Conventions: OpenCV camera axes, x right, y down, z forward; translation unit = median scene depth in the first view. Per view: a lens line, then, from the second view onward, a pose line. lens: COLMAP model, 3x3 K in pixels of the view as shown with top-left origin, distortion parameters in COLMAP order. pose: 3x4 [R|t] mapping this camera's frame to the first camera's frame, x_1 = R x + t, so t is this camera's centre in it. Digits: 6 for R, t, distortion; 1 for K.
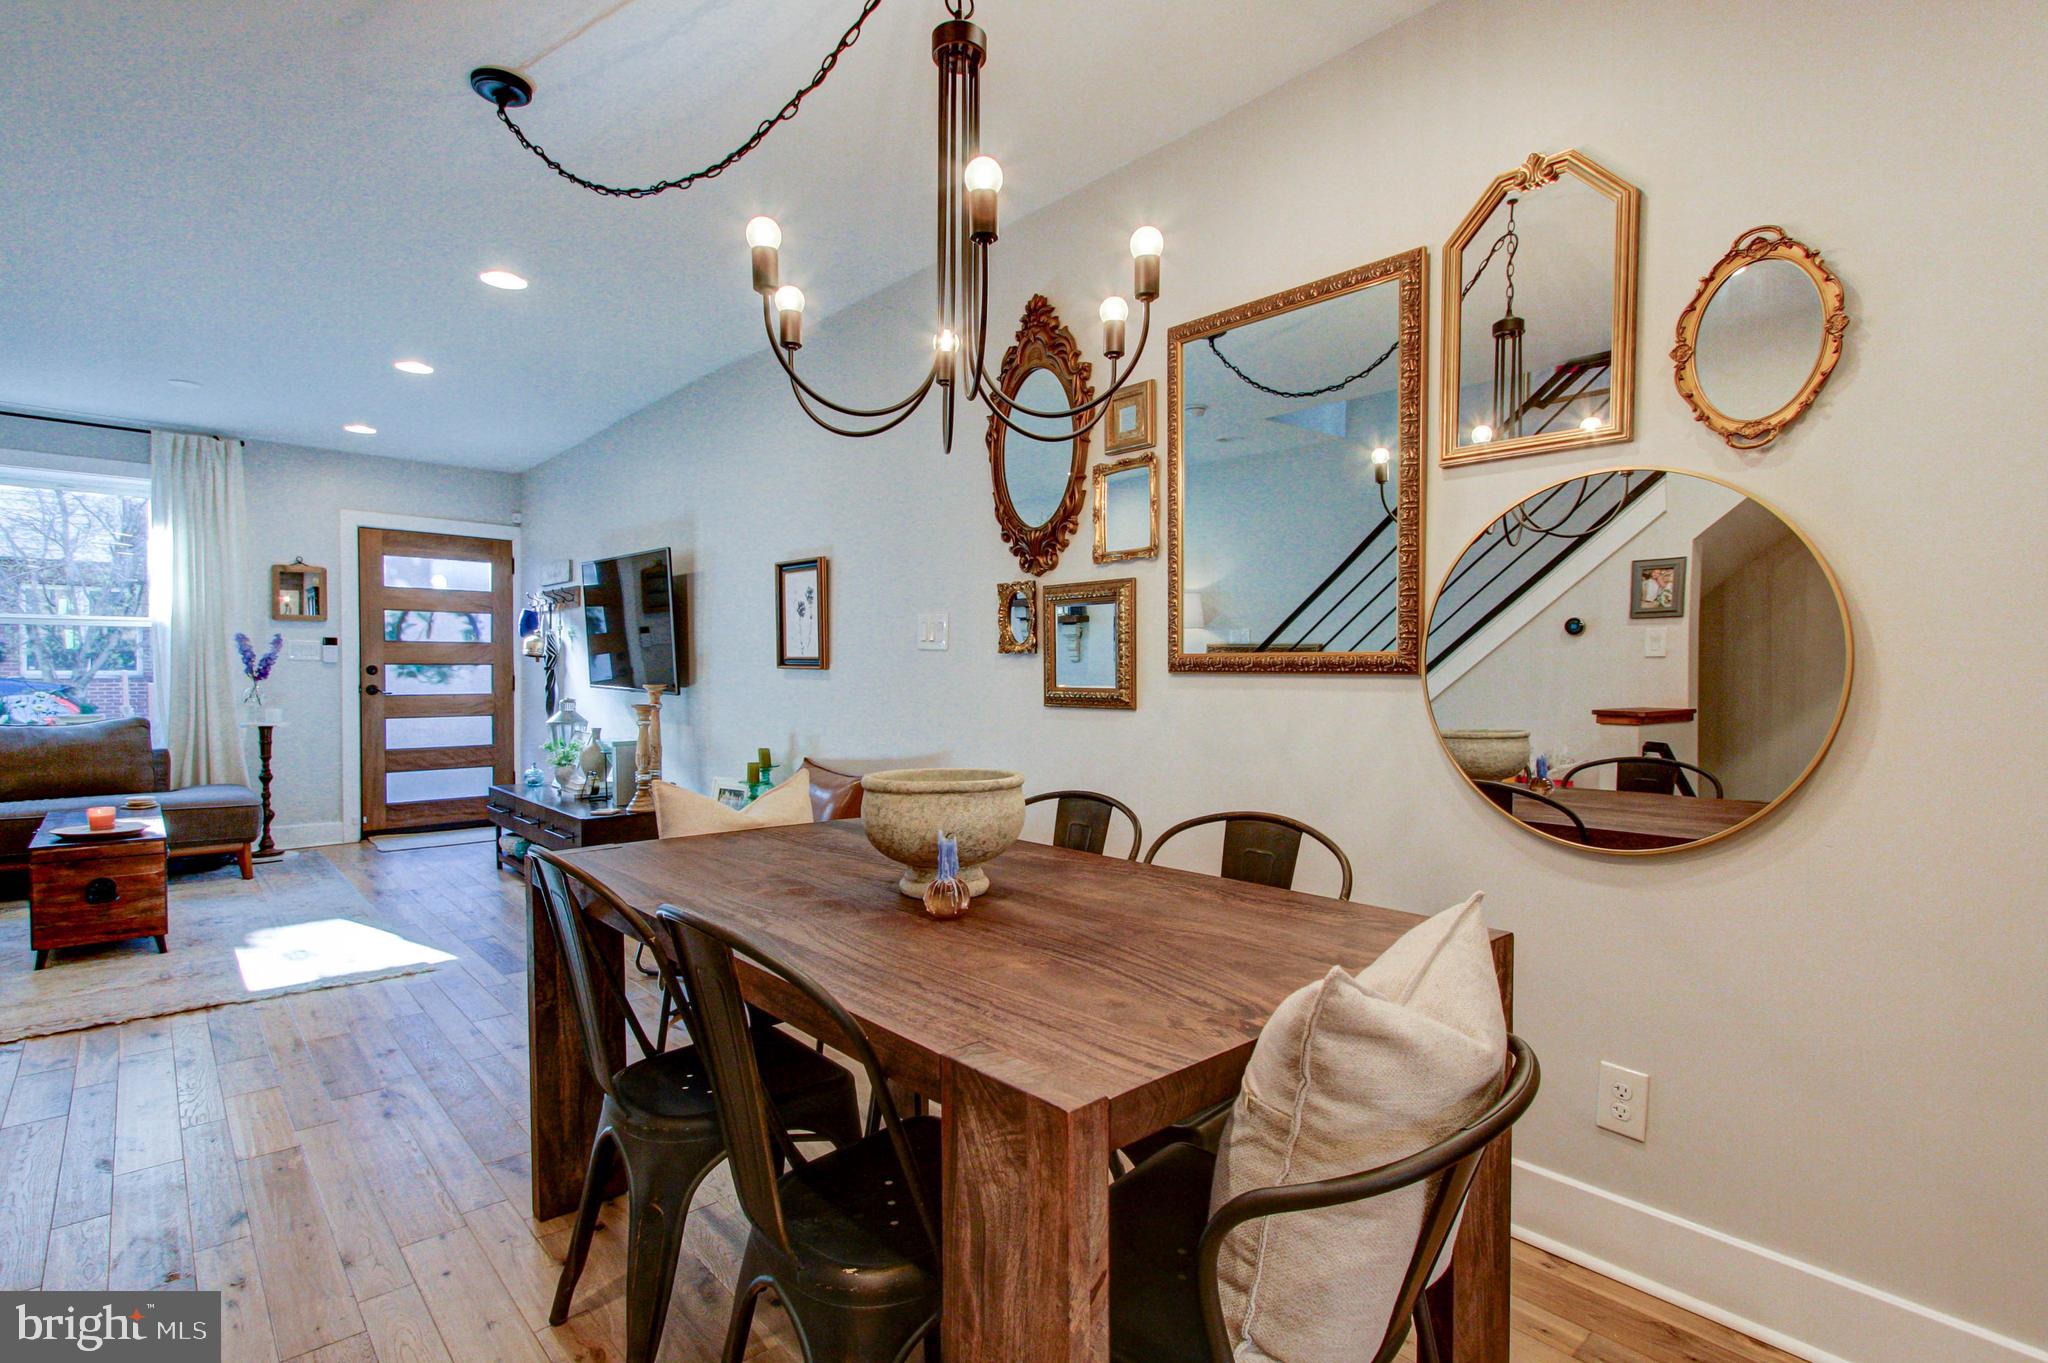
lens RADIAL K [[974.6, 0, 1021.8], [0, 974.6, 695.0], [0, 0, 1]] dist [-0.003272, 0.002273]
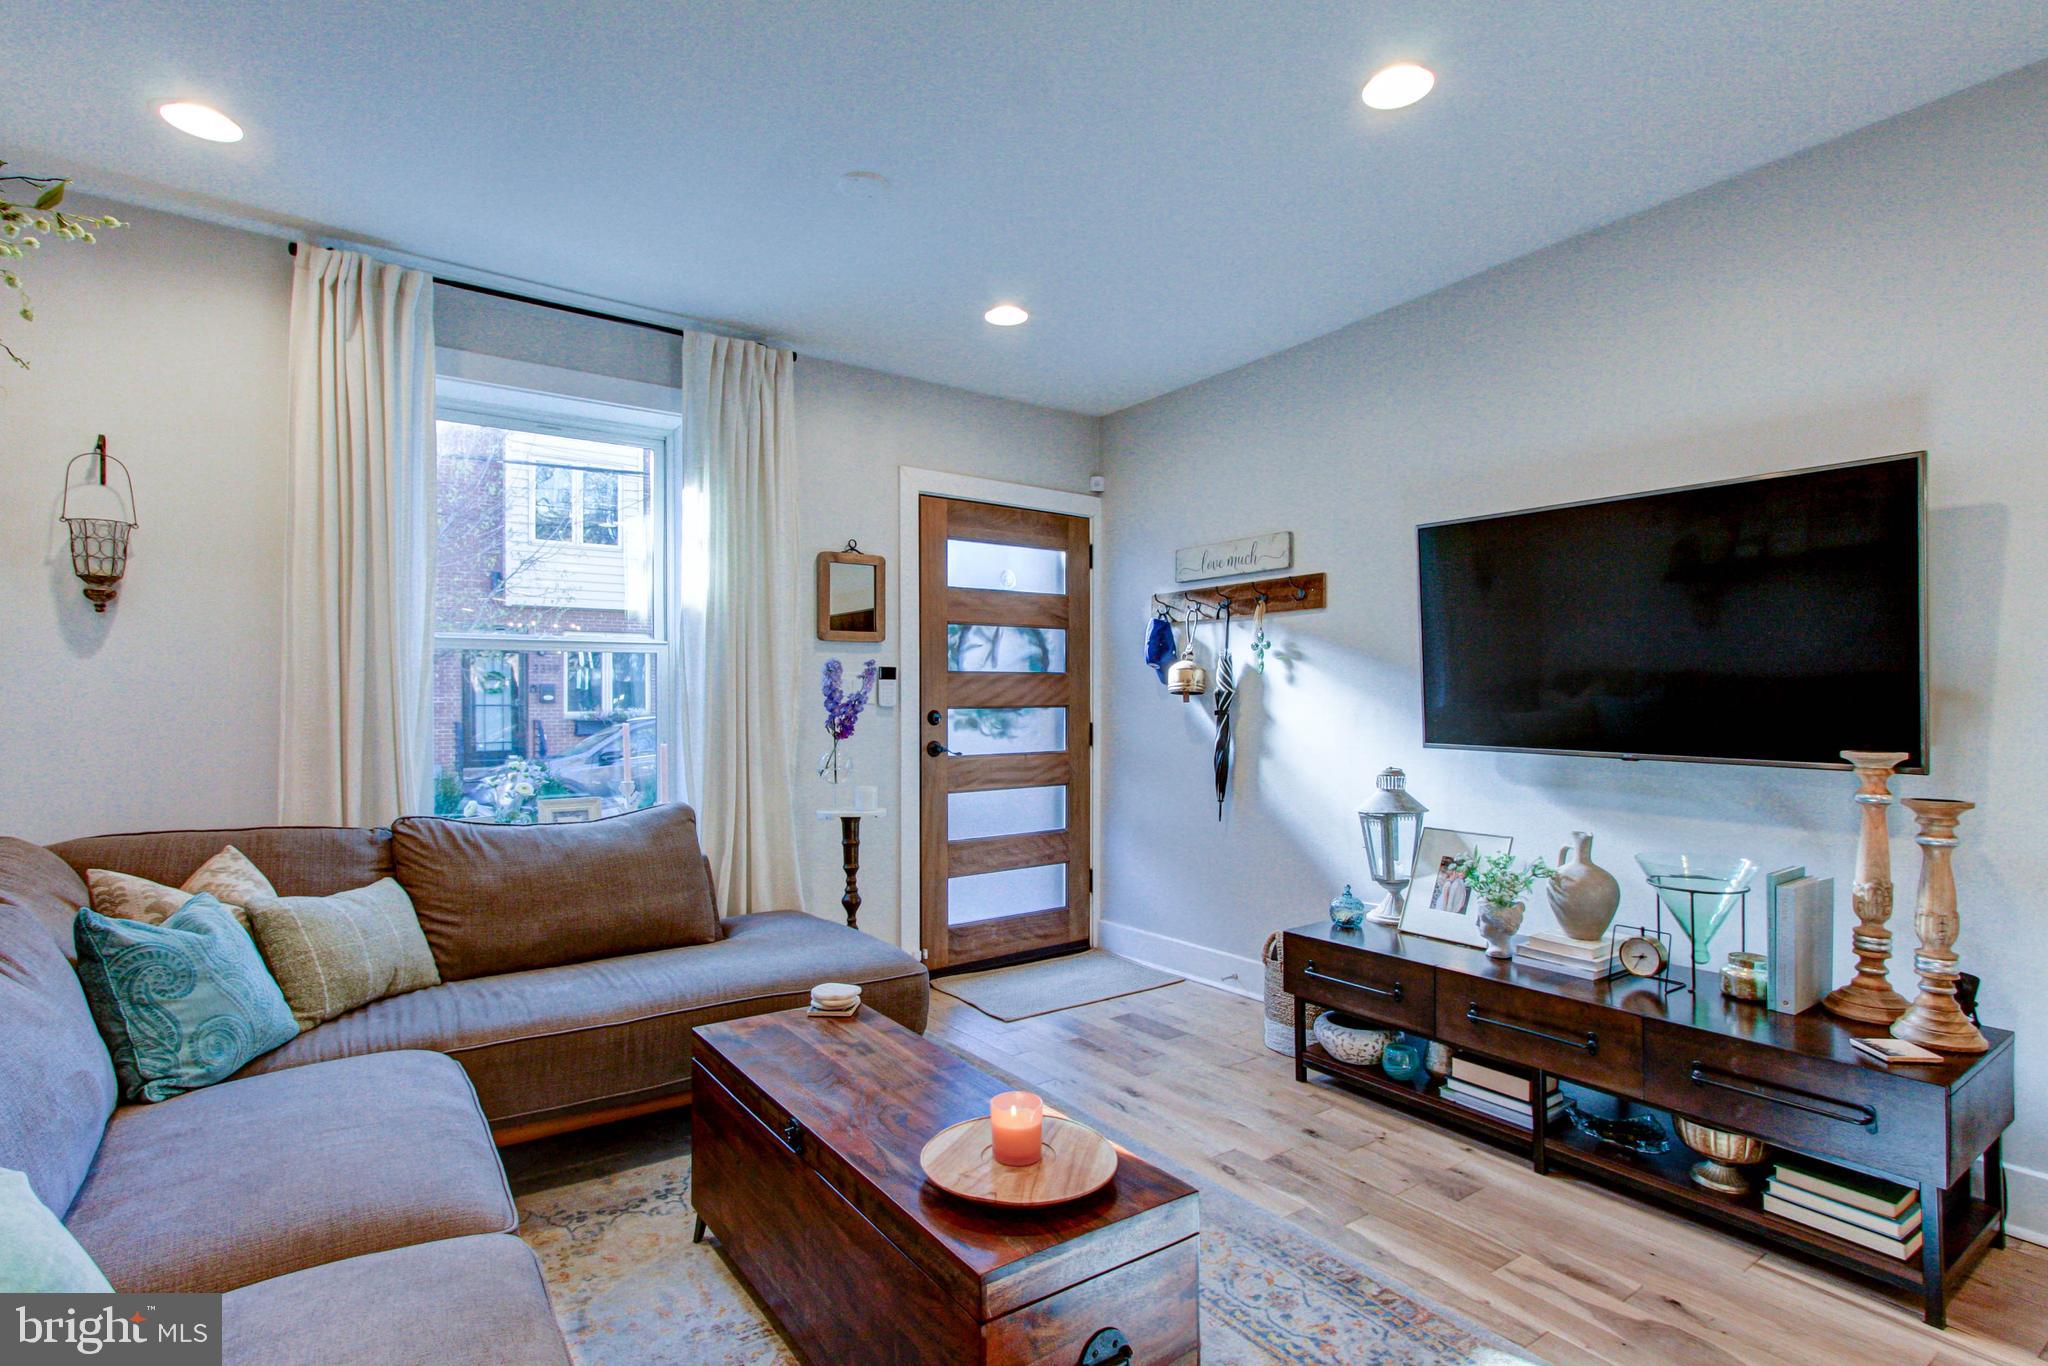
lens RADIAL K [[976.3, 0, 997.9], [0, 976.3, 699.8], [0, 0, 1]] dist [0.002186, 0.000584]
pose [[0.988483, -0.010680, -0.150952, -0.523425], [0.006362, 0.999557, -0.029063, -0.018182], [0.151196, 0.027768, 0.988114, 0.369660]]
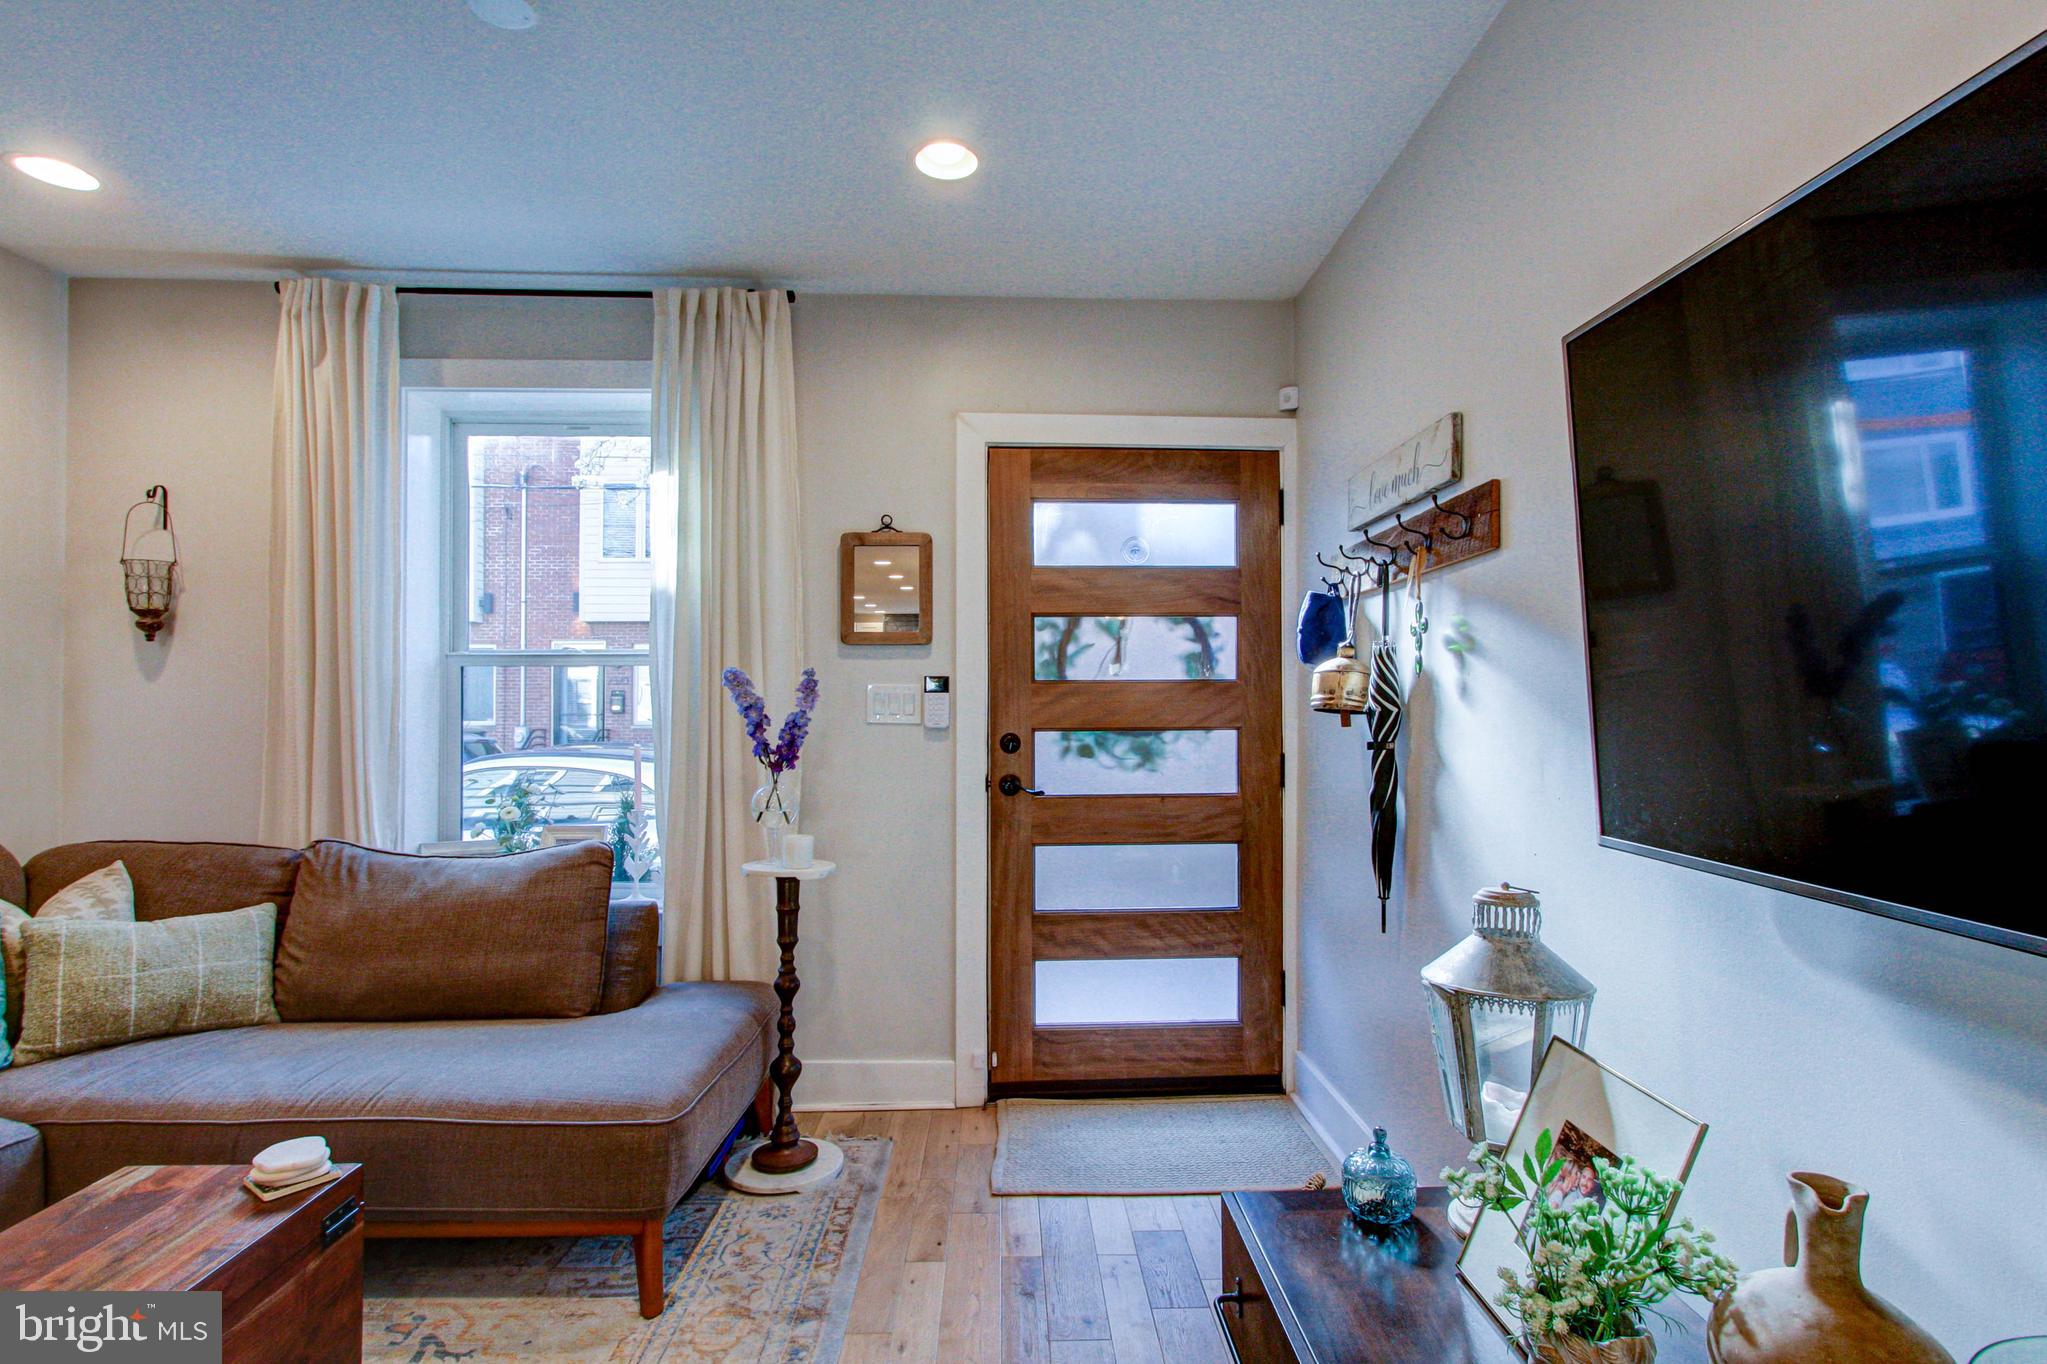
lens RADIAL K [[974.1, 0, 1021.3], [0, 974.1, 695.5], [0, 0, 1]] dist [-0.003272, 0.002273]
pose [[0.750409, -0.016897, -0.660758, -0.344633], [-0.011687, 0.999178, -0.038824, -0.030047], [0.660871, 0.036856, 0.749594, 0.638370]]
